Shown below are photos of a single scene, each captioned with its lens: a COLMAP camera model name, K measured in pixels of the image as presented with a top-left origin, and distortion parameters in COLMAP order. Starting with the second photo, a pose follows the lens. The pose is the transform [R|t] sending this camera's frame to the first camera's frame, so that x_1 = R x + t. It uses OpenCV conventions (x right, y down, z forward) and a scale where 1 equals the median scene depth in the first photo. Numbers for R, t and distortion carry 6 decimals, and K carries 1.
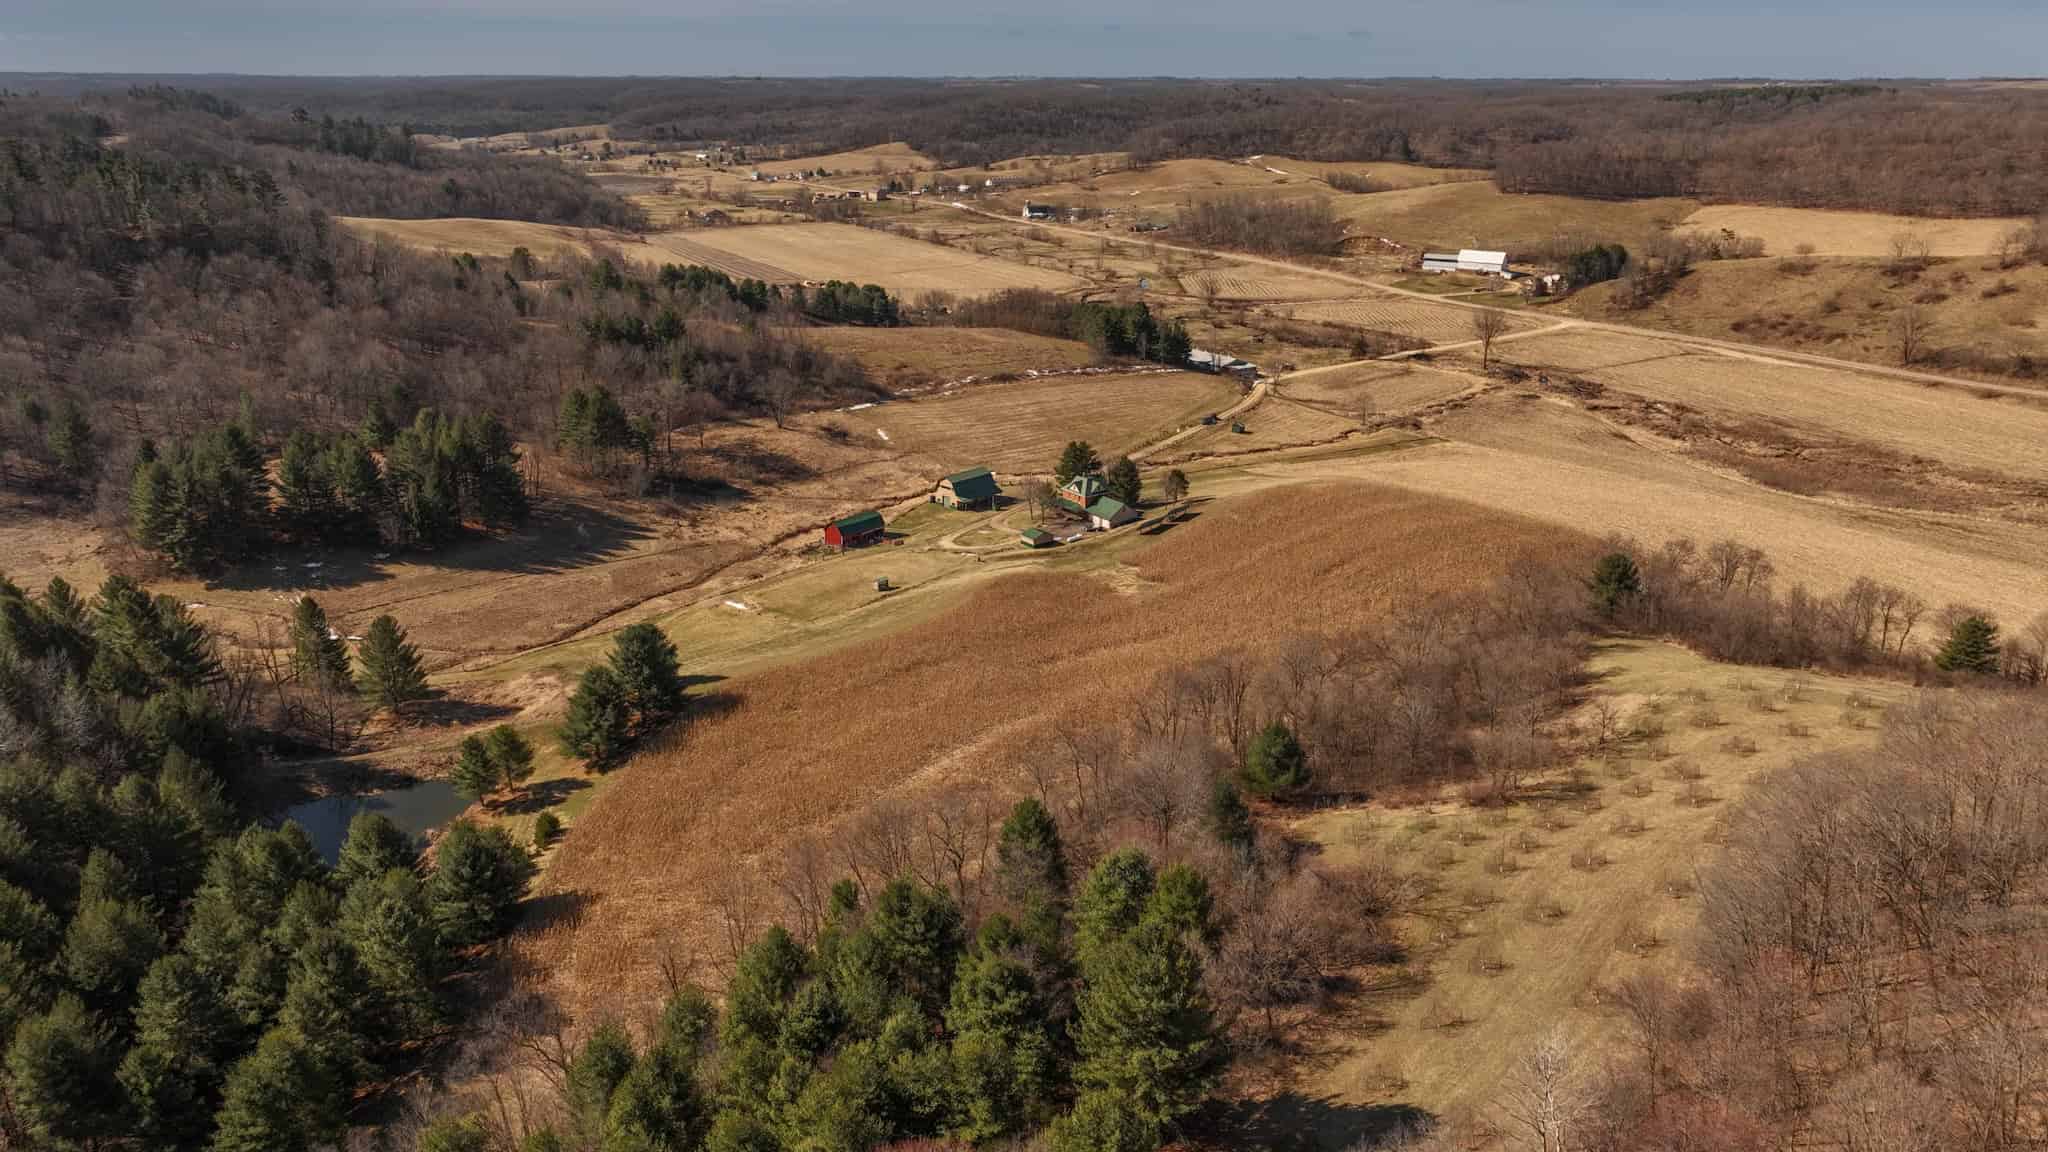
lens RADIAL K [[1441.2, 0, 1029.5], [0, 1441.2, 573.8], [0, 0, 1]] dist [0.001182, 0.019563]
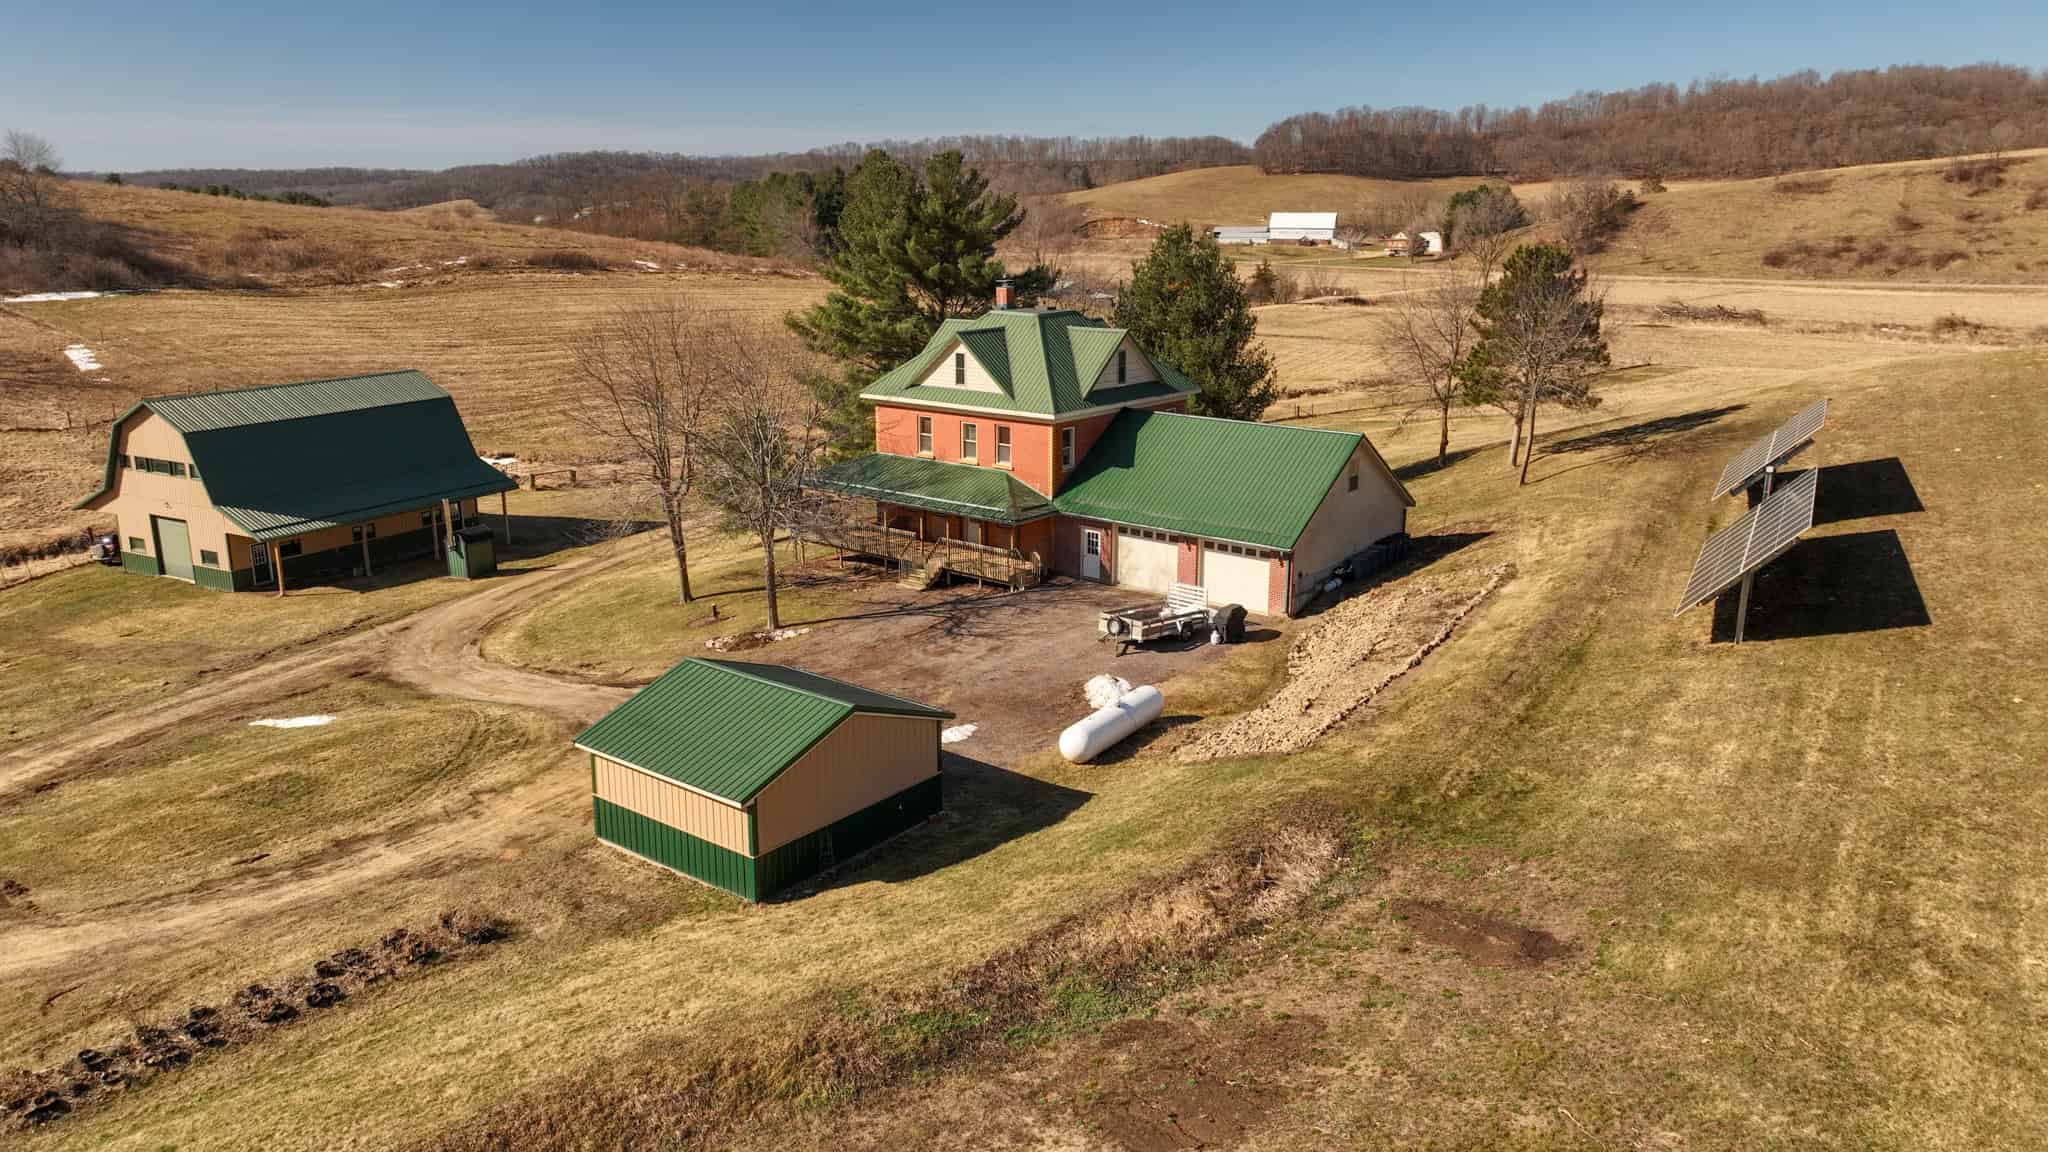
lens RADIAL K [[1441.2, 0, 1022.6], [0, 1441.2, 572.4], [0, 0, 1]] dist [0.001182, 0.019563]
pose [[0.966800, -0.065479, 0.247003, -0.001192], [0.085837, 0.993663, -0.072564, -0.020634], [-0.240687, 0.091357, 0.966294, 0.648300]]
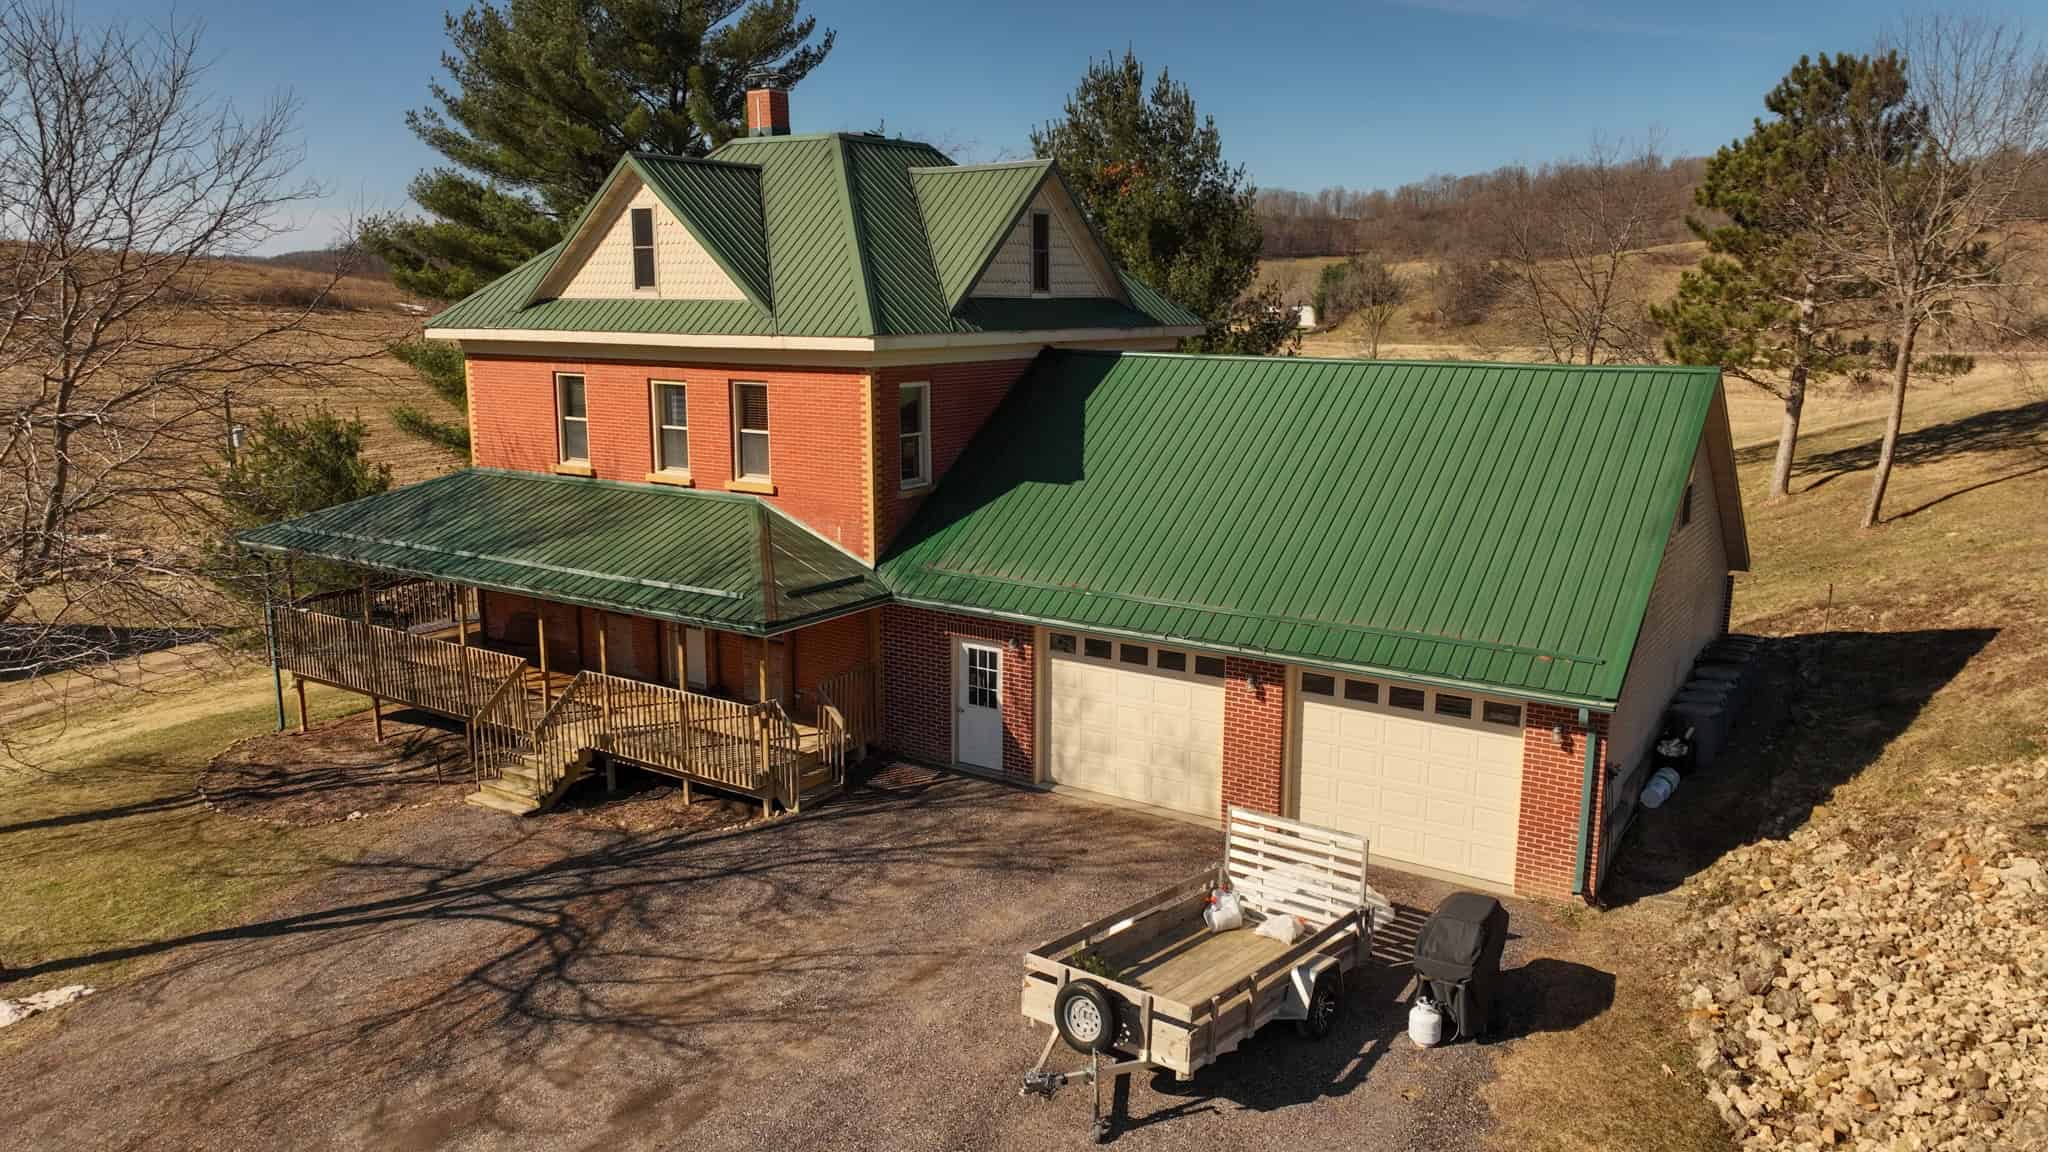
lens RADIAL K [[1441.2, 0, 1022.0], [0, 1441.2, 577.5], [0, 0, 1]] dist [0.001182, 0.019563]
pose [[0.938688, -0.066766, 0.338241, 0.018438], [0.113455, 0.986247, -0.120186, -0.028105], [-0.325565, 0.151192, 0.933353, 0.713254]]
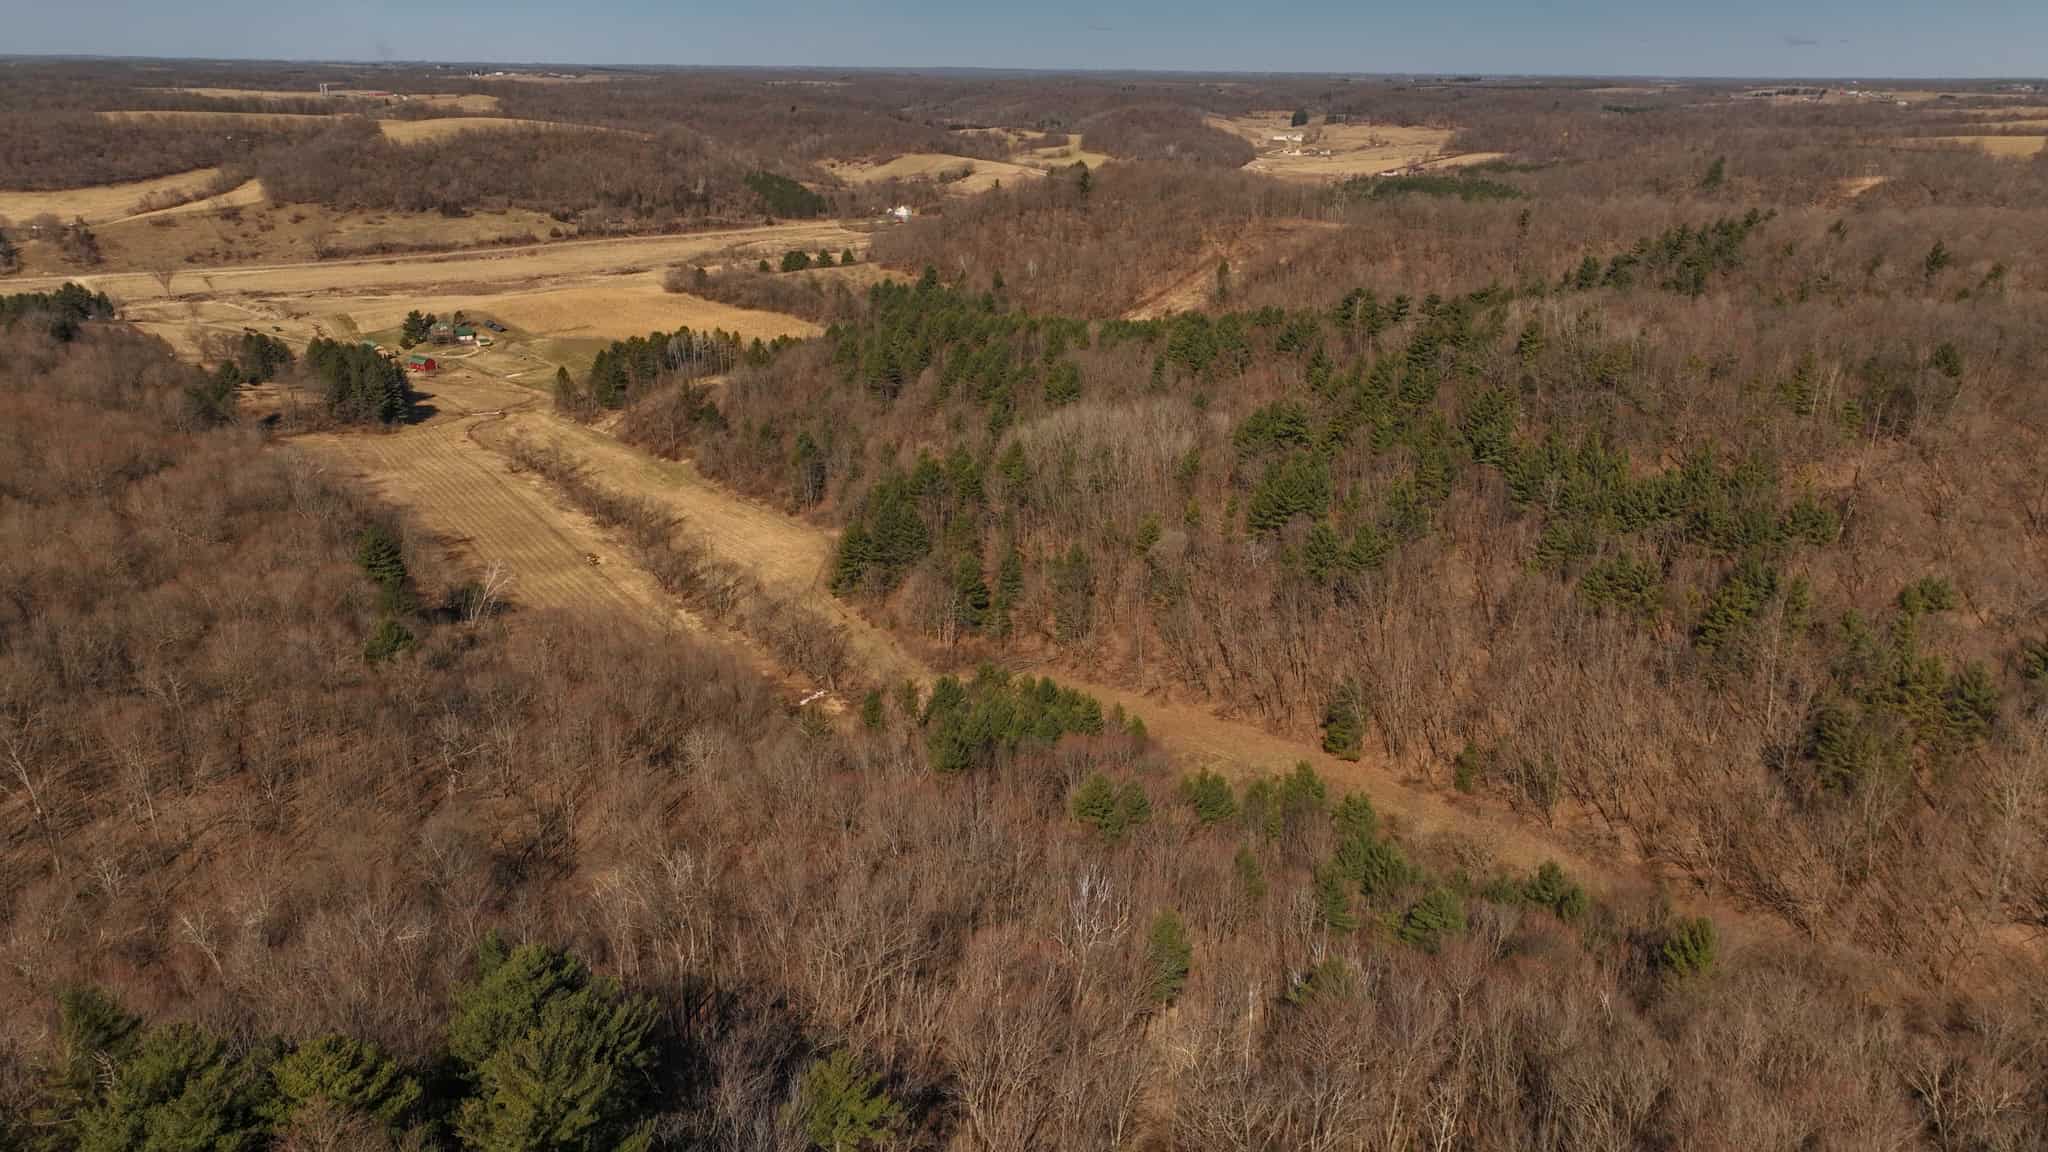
lens RADIAL K [[1441.2, 0, 1023.2], [0, 1441.2, 580.7], [0, 0, 1]] dist [0.001182, 0.019563]
pose [[0.014820, -0.342349, 0.939456, -1.538539], [0.318102, 0.892359, 0.320168, -0.101752], [-0.947941, 0.294097, 0.122127, 0.049403]]
